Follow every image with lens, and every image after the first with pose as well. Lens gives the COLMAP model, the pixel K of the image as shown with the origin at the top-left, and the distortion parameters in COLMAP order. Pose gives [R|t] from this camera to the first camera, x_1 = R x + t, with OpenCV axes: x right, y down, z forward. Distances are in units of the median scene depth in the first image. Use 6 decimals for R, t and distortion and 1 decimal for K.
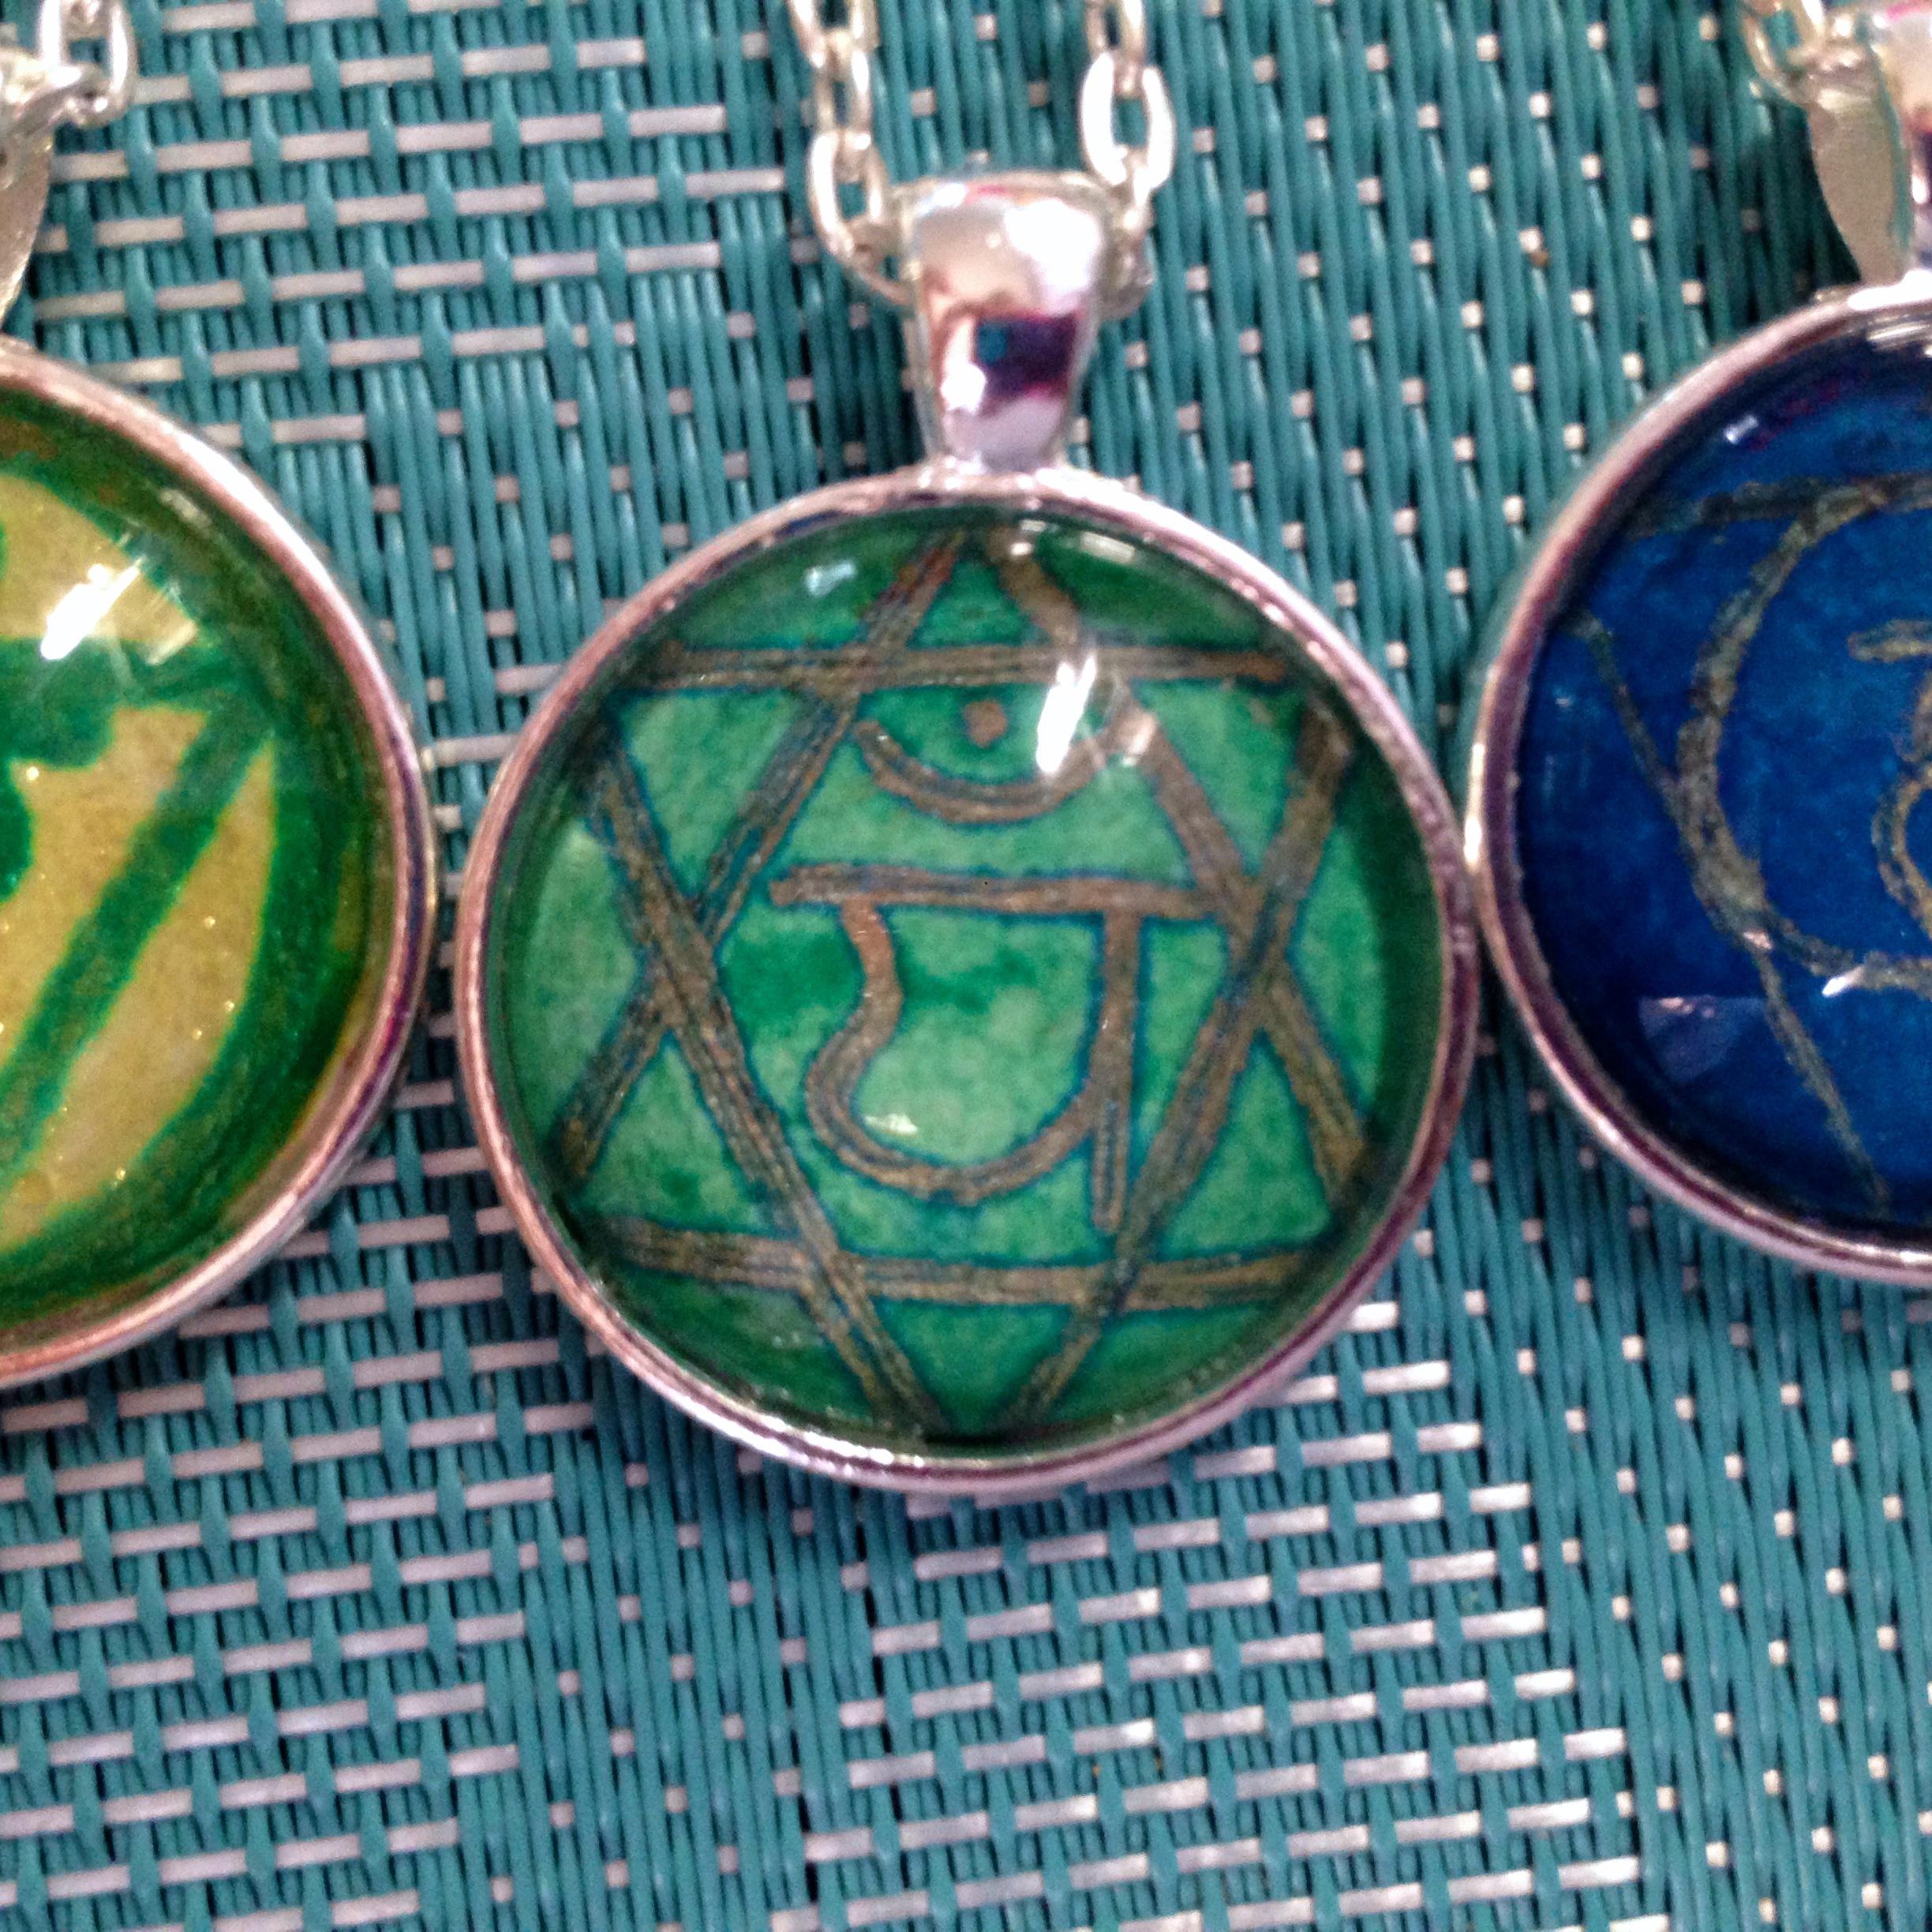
lens RADIAL K [[2479.0, 0, 974.8], [0, 2479.0, 994.5], [0, 0, 1]] dist [0.080573, 0.000000]
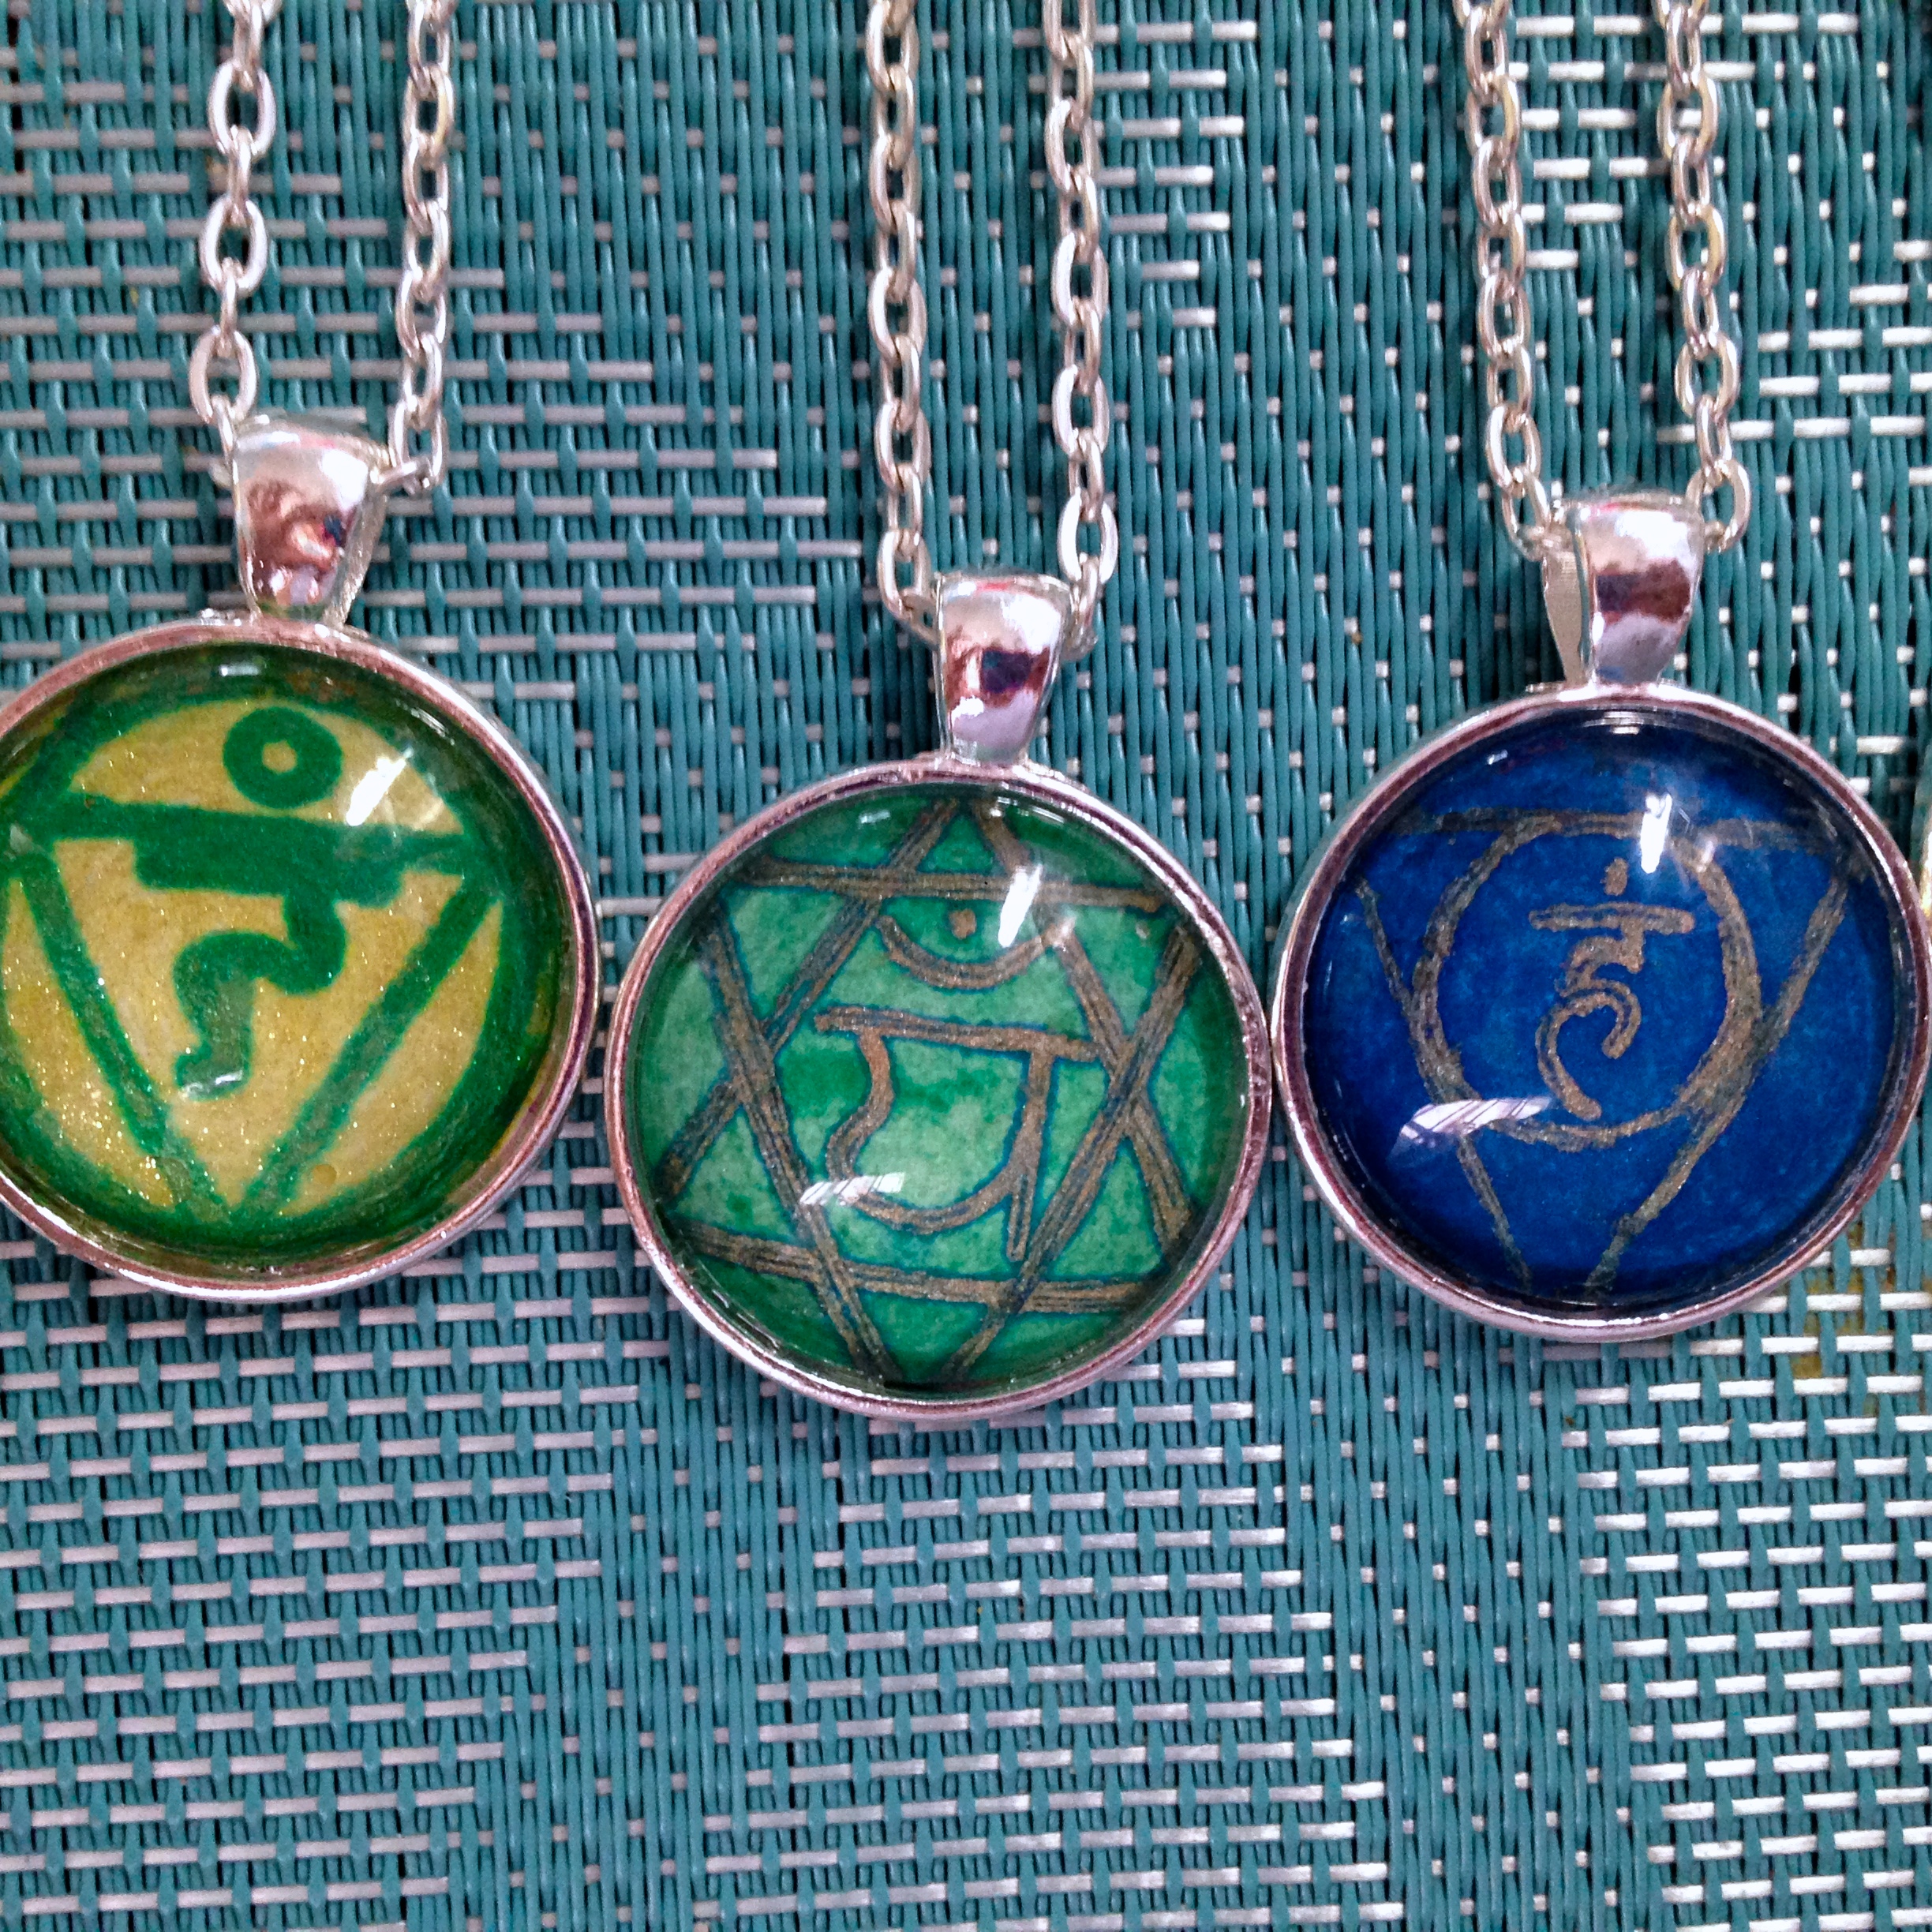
lens RADIAL K [[2479.0, 0, 964.1], [0, 2479.0, 999.7], [0, 0, 1]] dist [0.080573, 0.000000]
pose [[0.996467, 0.083954, 0.002474, 0.004712], [-0.083988, 0.996225, 0.021965, -0.092482], [-0.000621, -0.022095, 0.999756, -0.514380]]
